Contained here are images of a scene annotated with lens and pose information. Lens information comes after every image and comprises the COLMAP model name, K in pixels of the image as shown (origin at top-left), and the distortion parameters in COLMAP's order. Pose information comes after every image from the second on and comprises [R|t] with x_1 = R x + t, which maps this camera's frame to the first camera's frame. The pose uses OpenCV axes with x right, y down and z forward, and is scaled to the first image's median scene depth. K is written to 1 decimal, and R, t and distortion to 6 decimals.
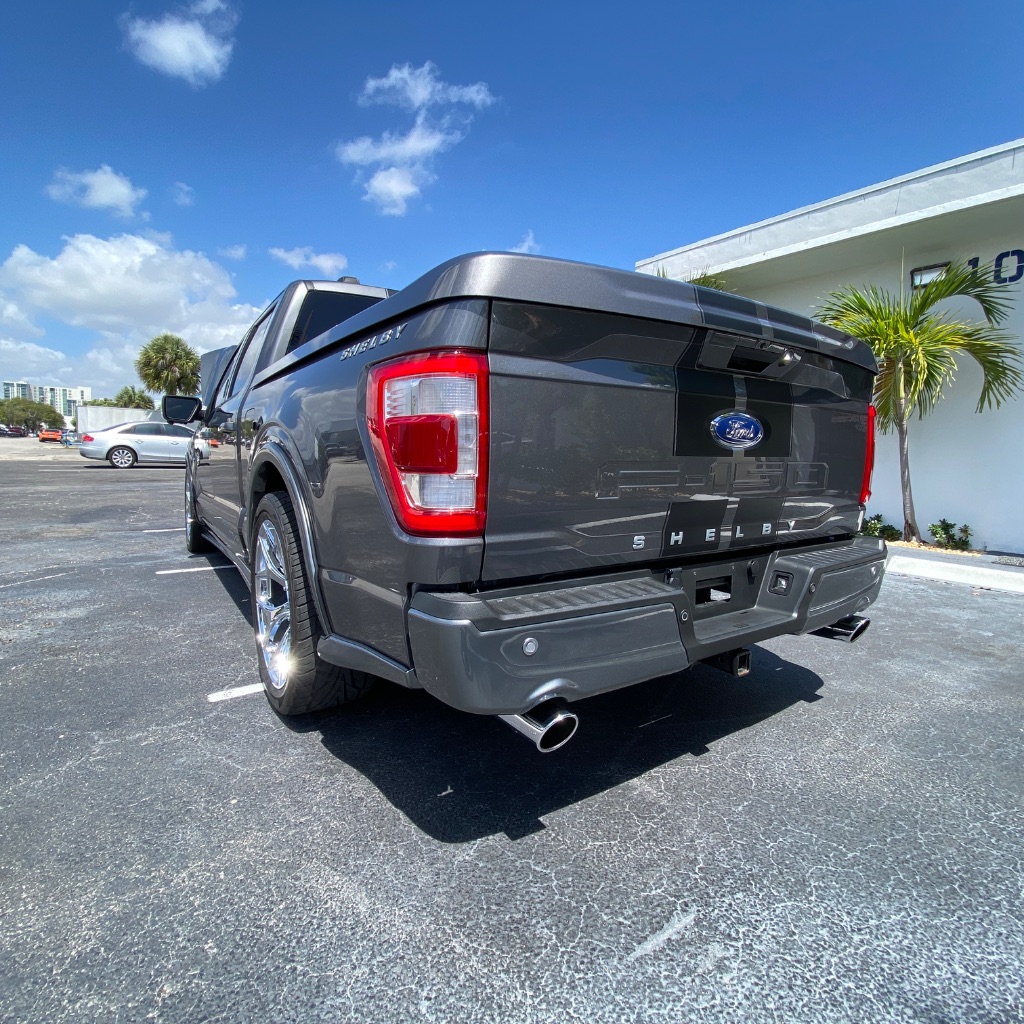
lens RADIAL K [[558.6, 0, 513.3], [0, 558.6, 493.9], [0, 0, 1]] dist [0.006164, -0.014175]
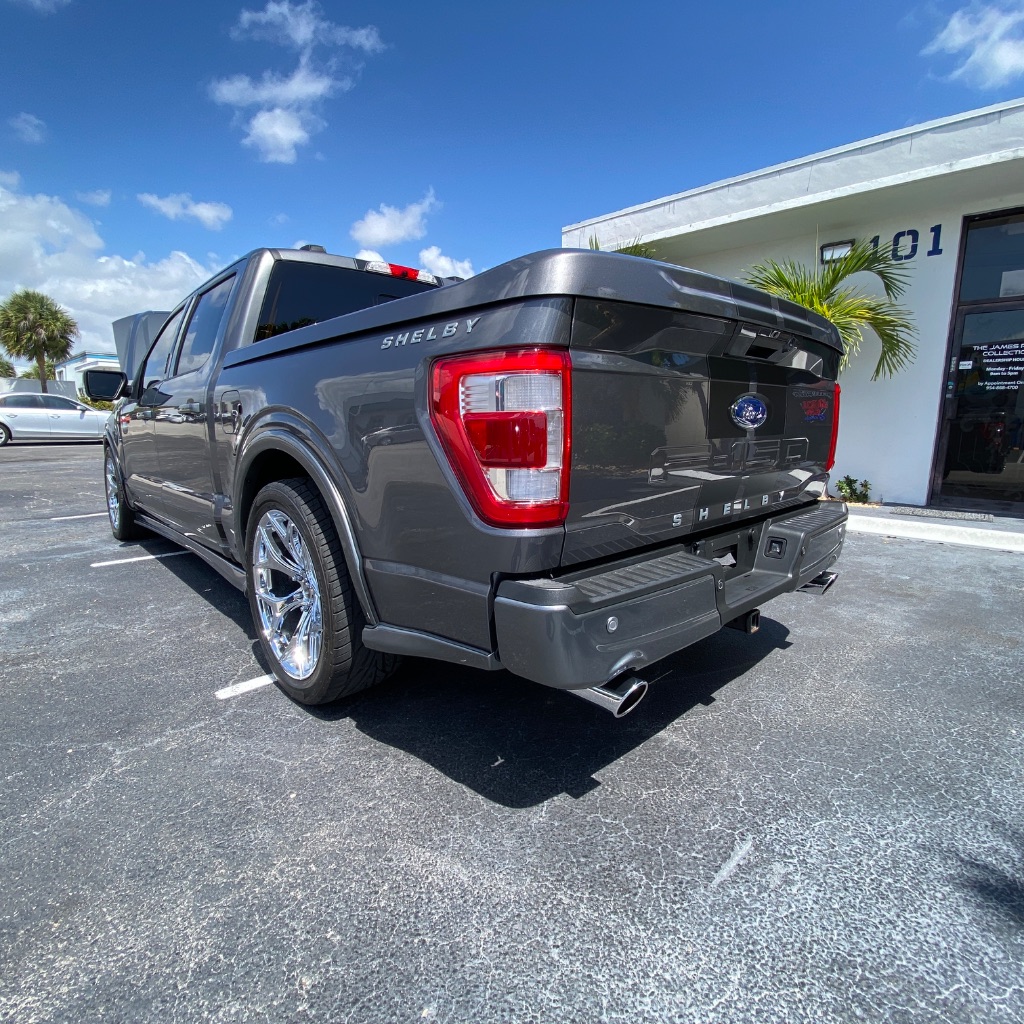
lens RADIAL K [[558.6, 0, 513.3], [0, 558.6, 493.9], [0, 0, 1]] dist [0.006164, -0.014175]
pose [[0.987677, -0.039453, 0.151452, -0.254139], [0.029908, 0.997451, 0.064792, -0.044712], [-0.153622, -0.059463, 0.986339, -0.018968]]
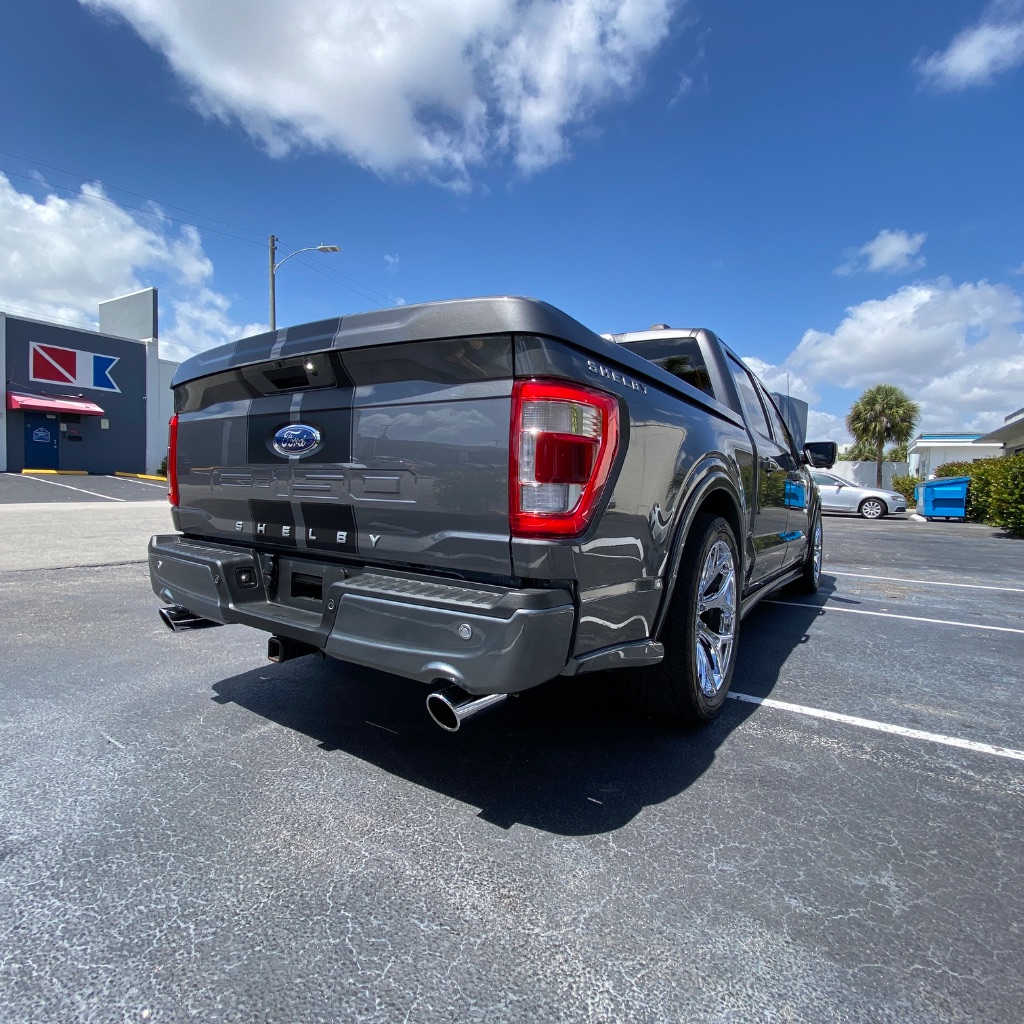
lens RADIAL K [[558.6, 0, 513.3], [0, 558.6, 493.9], [0, 0, 1]] dist [0.006164, -0.014175]
pose [[0.366142, 0.004491, -0.930548, 1.800372], [-0.091853, 0.995279, -0.031338, -0.013083], [0.926015, 0.096948, 0.364826, 1.126121]]
